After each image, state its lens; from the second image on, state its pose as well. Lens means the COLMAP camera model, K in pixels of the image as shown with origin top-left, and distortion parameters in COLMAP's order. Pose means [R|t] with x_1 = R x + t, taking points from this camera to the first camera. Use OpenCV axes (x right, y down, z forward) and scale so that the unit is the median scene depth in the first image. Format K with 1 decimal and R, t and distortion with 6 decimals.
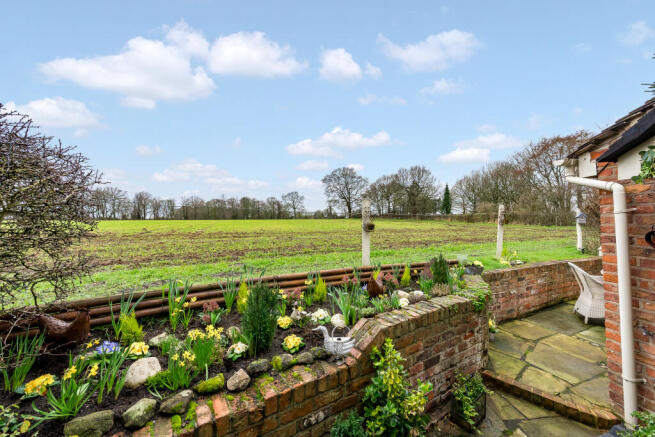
lens RADIAL K [[260.1, 0, 325.0], [0, 260.1, 214.4], [0, 0, 1]] dist [0.008516, -0.000008]
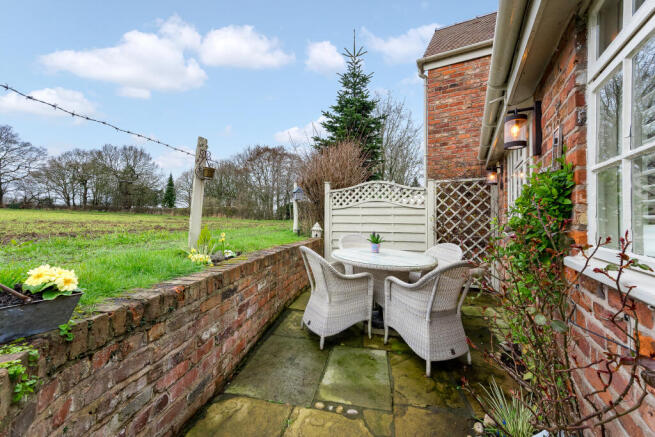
lens RADIAL K [[260.1, 0, 325.0], [0, 260.1, 214.4], [0, 0, 1]] dist [0.008516, -0.000008]
pose [[0.572888, 0.025746, 0.819229, 0.060896], [-0.034226, 0.999386, -0.007473, 0.014500], [-0.818918, -0.023758, 0.573418, 0.078684]]
